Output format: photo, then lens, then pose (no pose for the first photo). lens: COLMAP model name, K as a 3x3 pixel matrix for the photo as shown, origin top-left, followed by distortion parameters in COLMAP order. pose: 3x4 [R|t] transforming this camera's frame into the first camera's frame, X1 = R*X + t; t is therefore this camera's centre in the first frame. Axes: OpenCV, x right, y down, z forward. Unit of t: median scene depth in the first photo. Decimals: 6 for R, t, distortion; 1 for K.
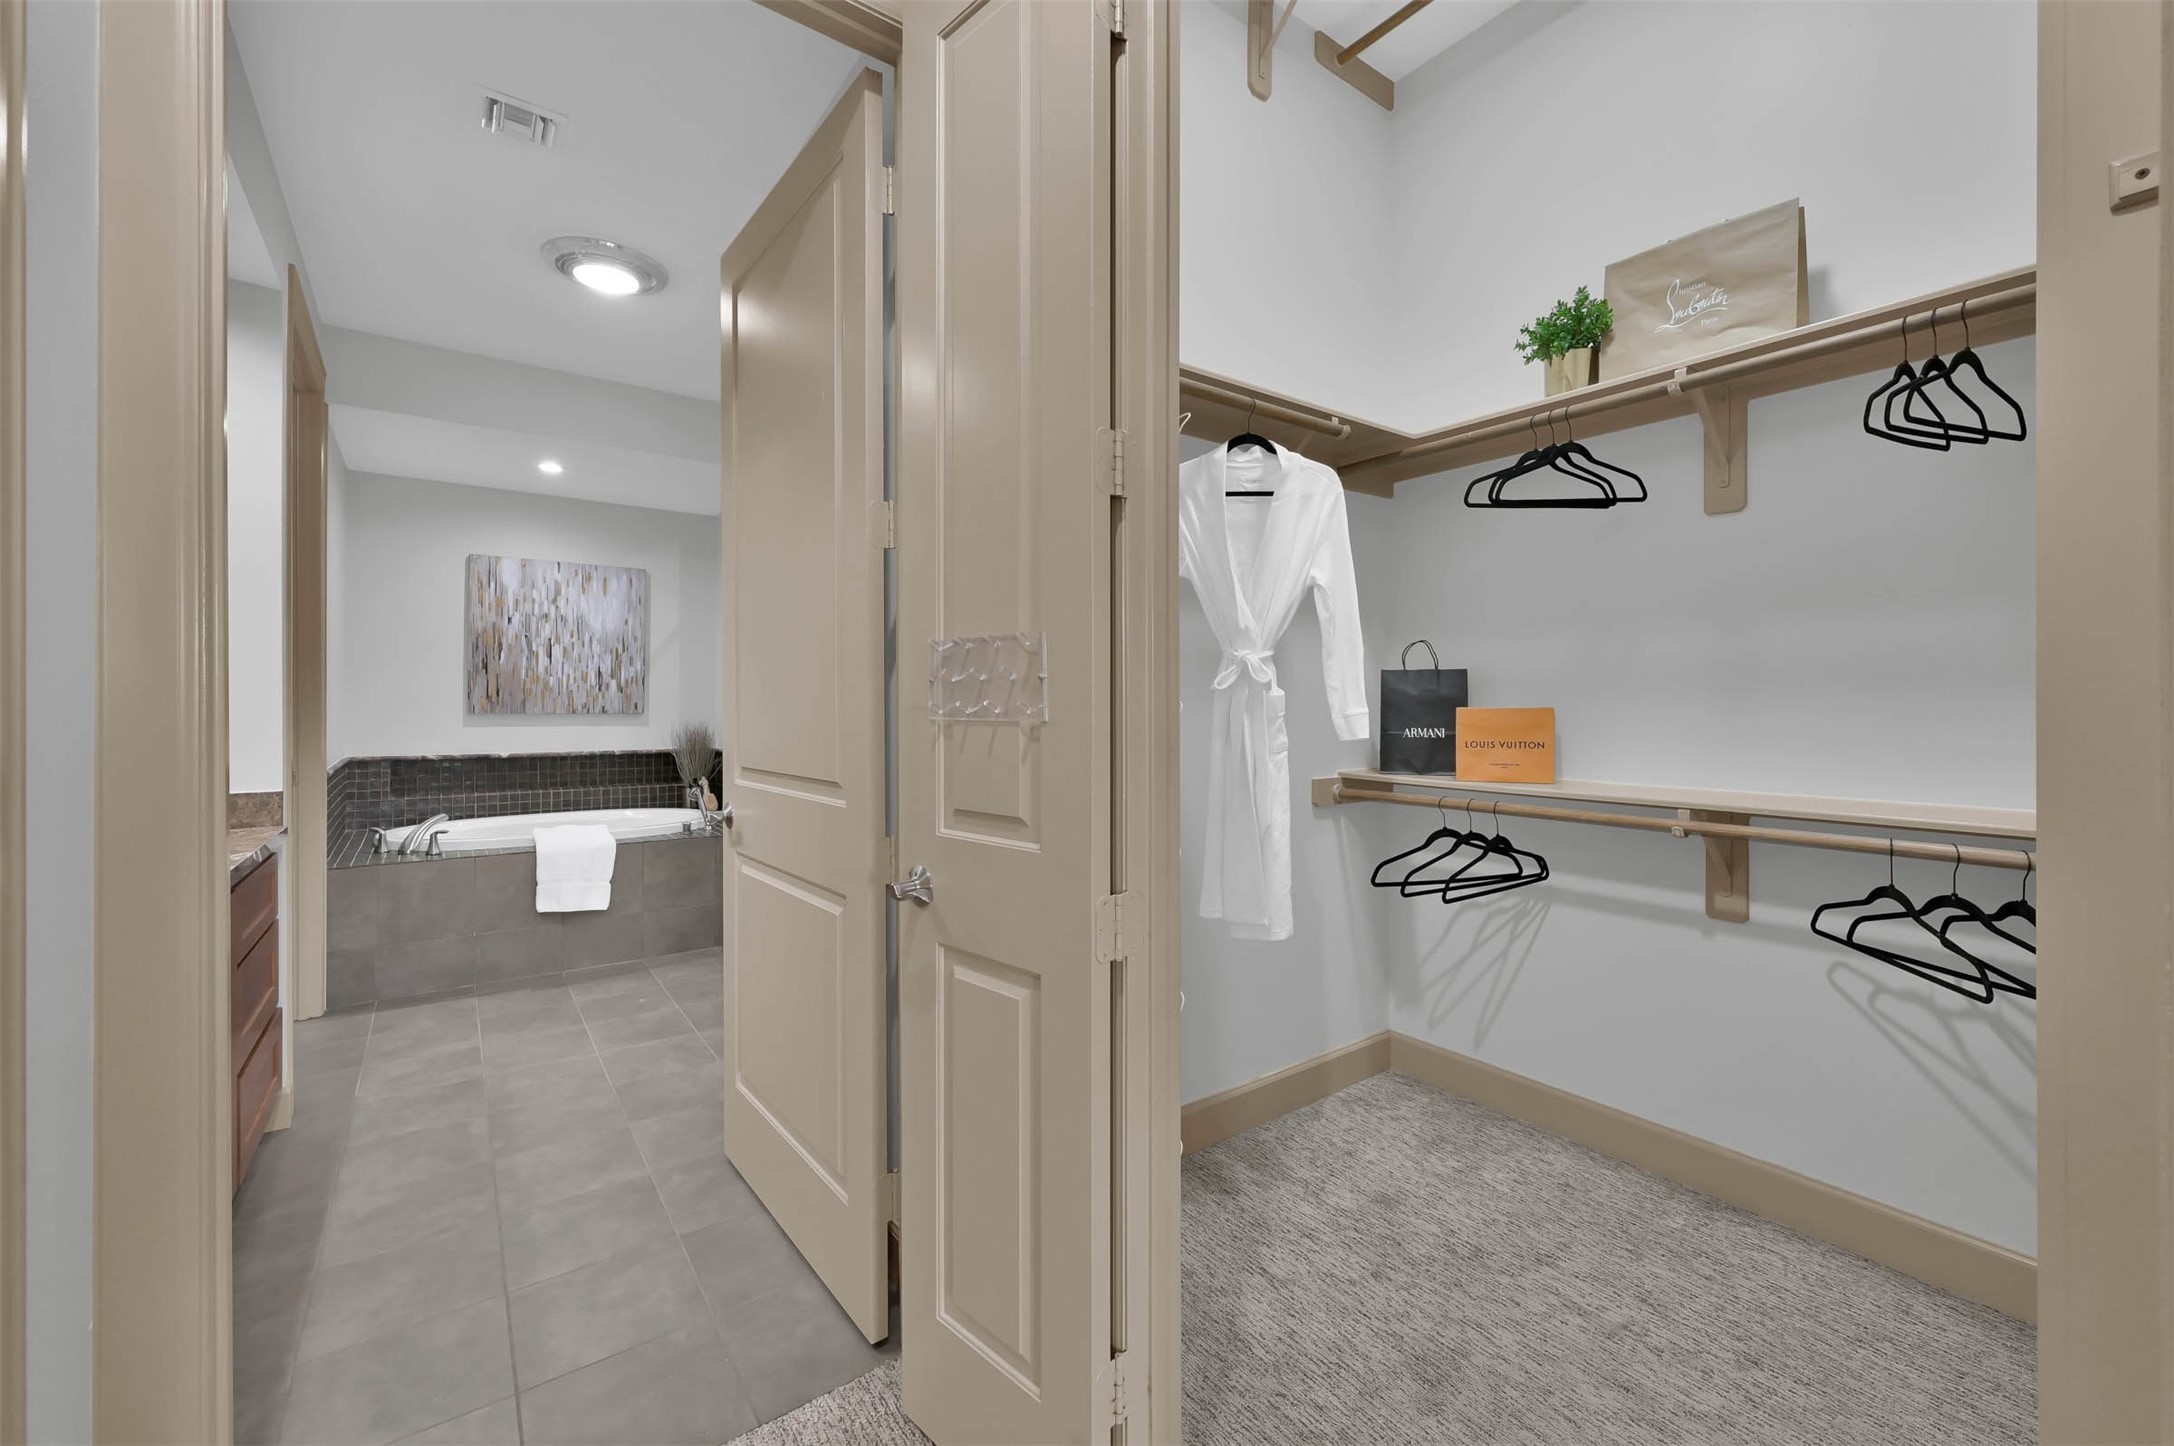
lens RADIAL K [[865.2, 0, 1085.2], [0, 865.2, 716.5], [0, 0, 1]] dist [-0.002469, -0.000151]
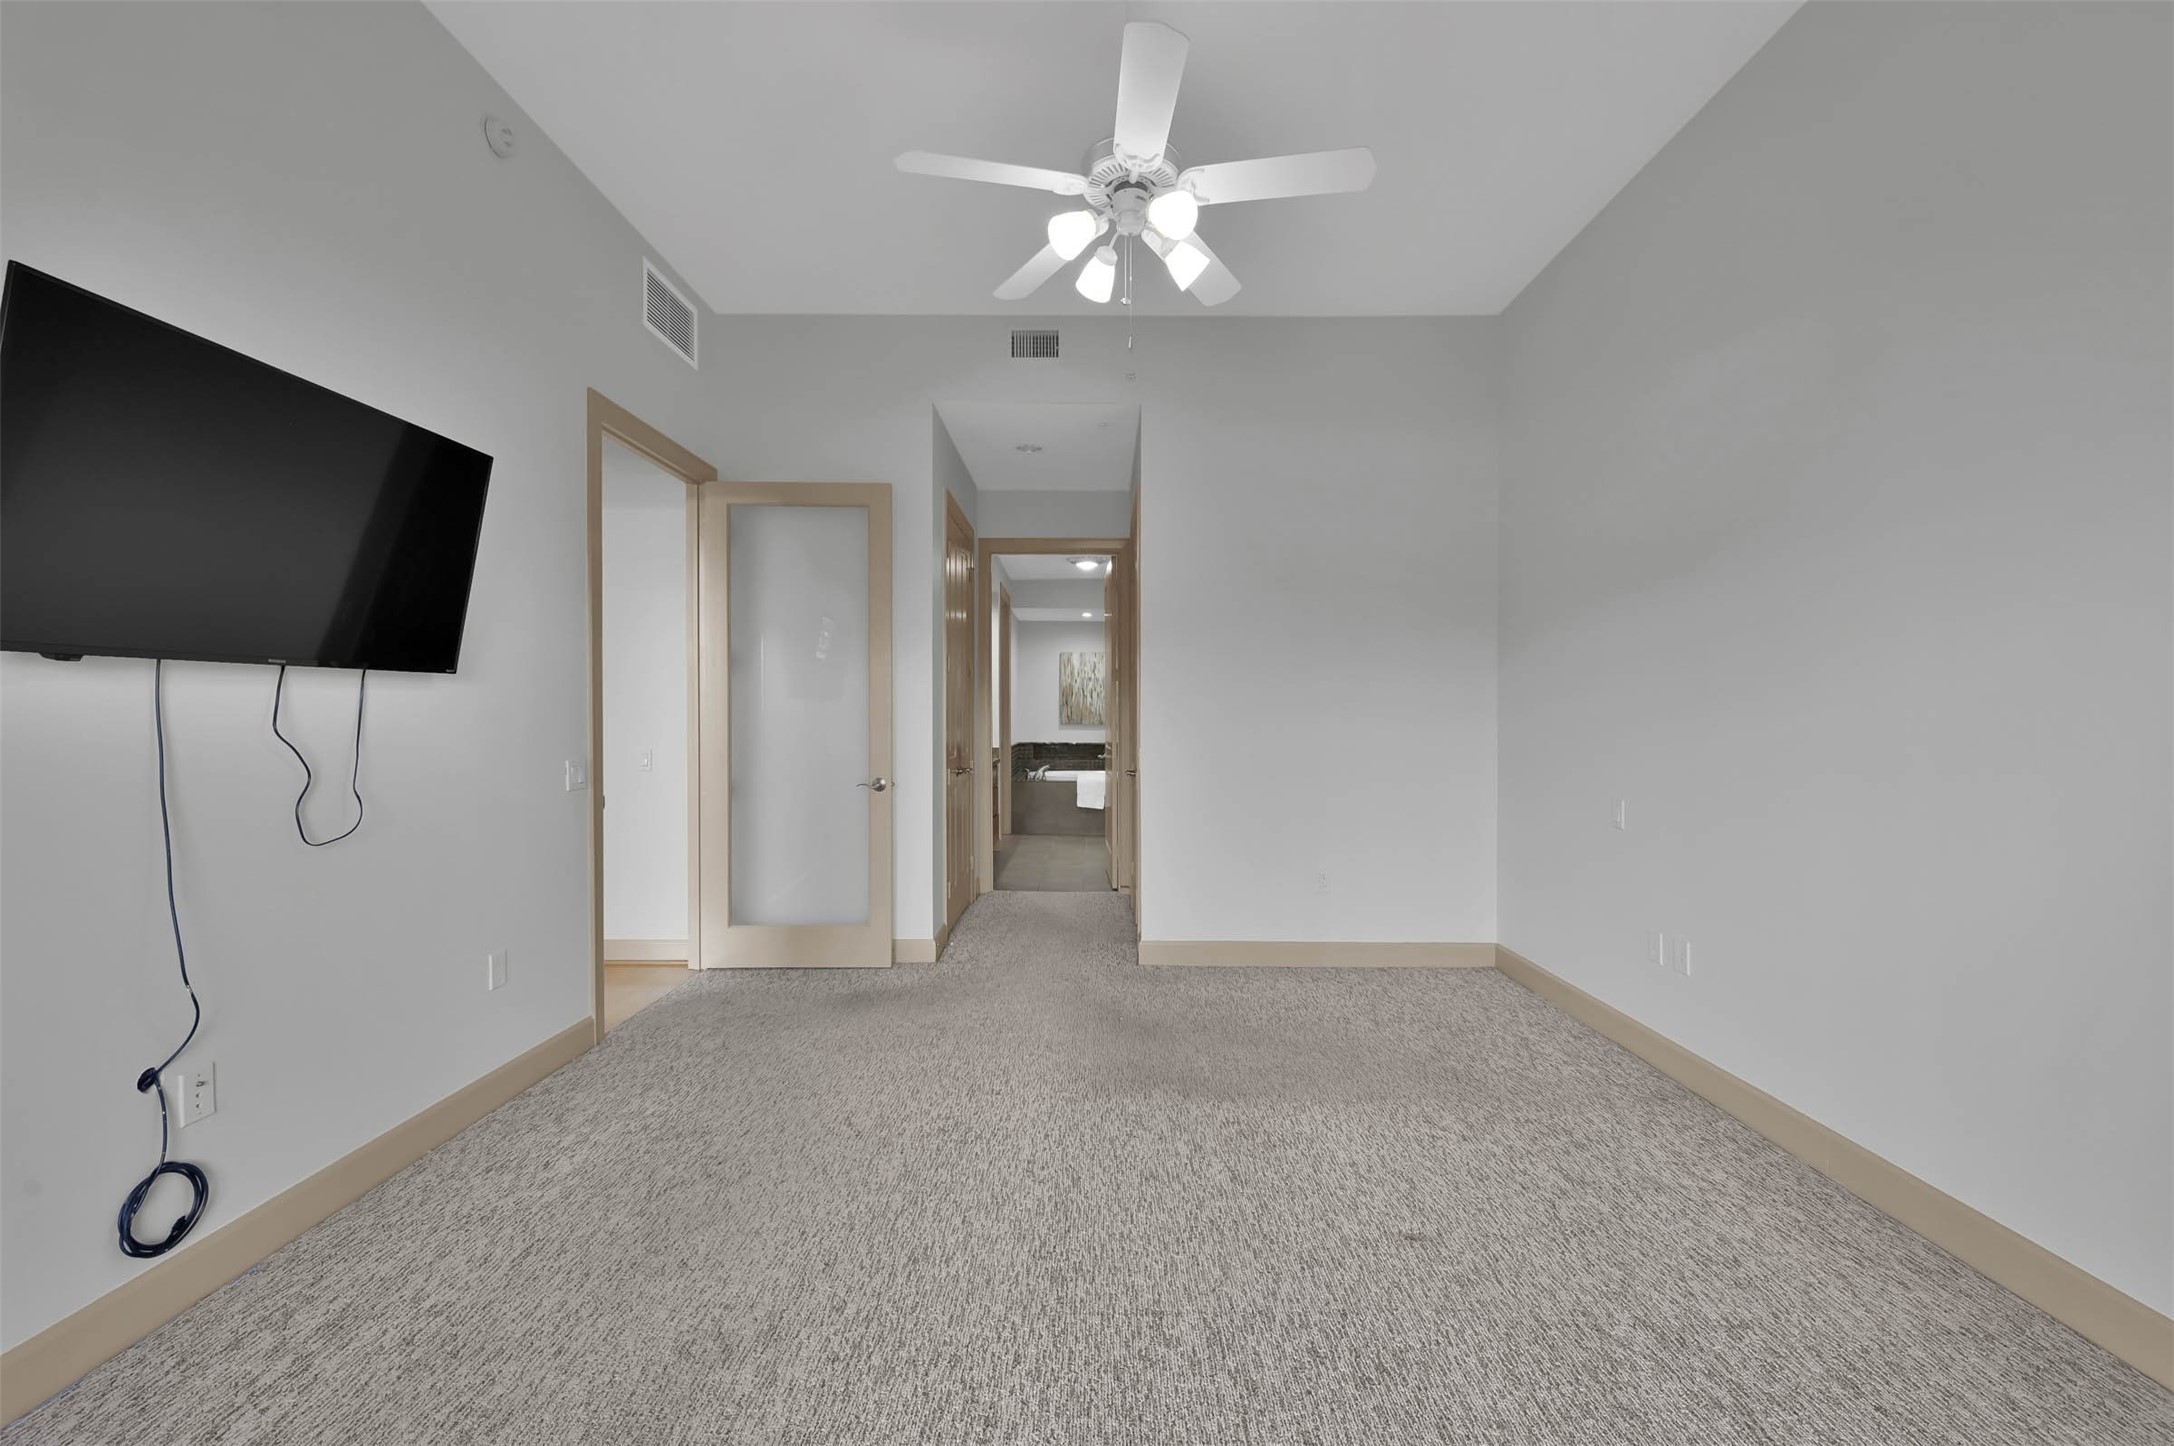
lens RADIAL K [[865.2, 0, 1087.0], [0, 865.2, 728.1], [0, 0, 1]] dist [-0.002469, -0.000151]
pose [[0.797888, 0.009972, -0.602724, 0.745907], [0.000328, 0.999856, 0.016976, -0.033291], [0.602806, -0.013742, 0.797769, -0.805067]]
